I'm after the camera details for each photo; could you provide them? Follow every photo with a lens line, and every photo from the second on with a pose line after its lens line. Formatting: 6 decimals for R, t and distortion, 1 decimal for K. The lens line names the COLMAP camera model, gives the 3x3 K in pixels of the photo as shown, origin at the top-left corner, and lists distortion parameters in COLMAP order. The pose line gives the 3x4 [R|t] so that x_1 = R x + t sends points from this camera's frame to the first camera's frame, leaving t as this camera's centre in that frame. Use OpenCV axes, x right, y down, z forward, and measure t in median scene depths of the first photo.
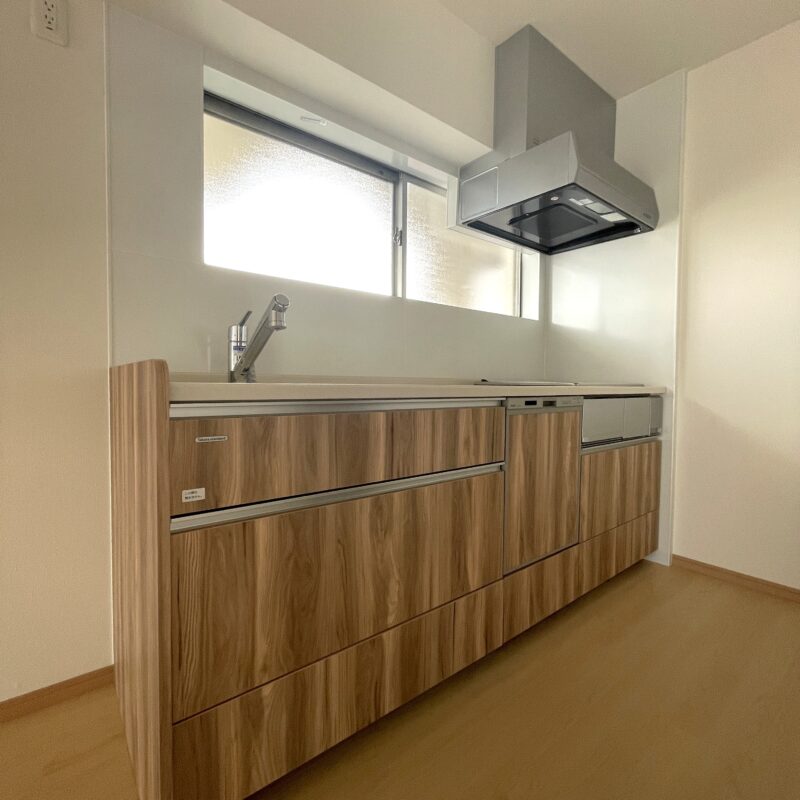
lens RADIAL K [[434.1, 0, 401.5], [0, 434.1, 399.8], [0, 0, 1]] dist [-0.017360, 0.004742]
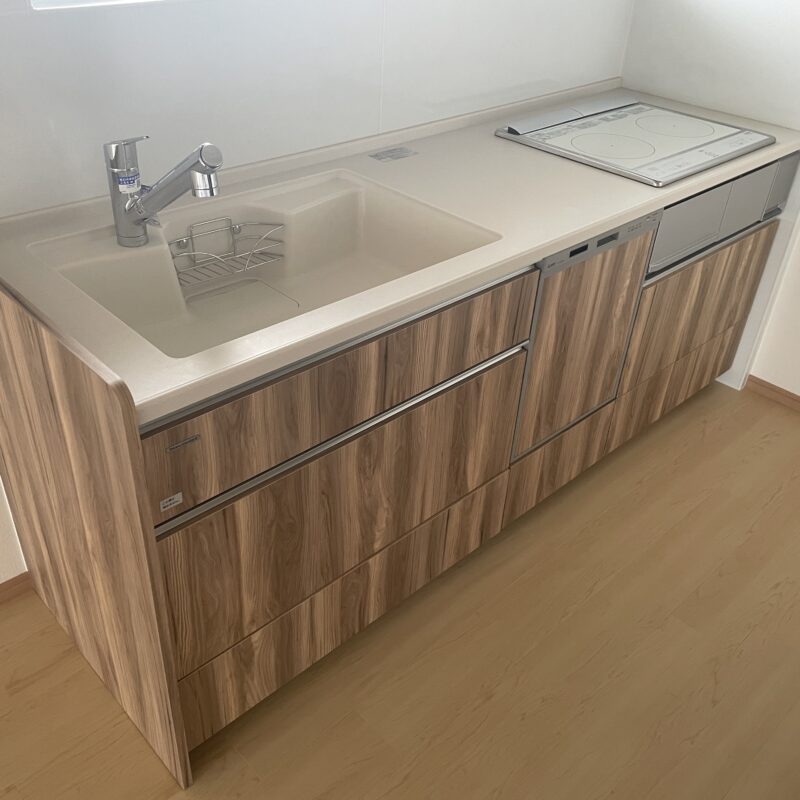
lens RADIAL K [[805.1, 0, 399.5], [0, 805.1, 399.4], [0, 0, 1]] dist [0.042743, 0.000000]
pose [[0.996548, -0.006849, 0.082735, -0.106229], [-0.038278, 0.846431, 0.531120, -0.569483], [-0.073667, -0.532454, 0.843247, -0.201936]]
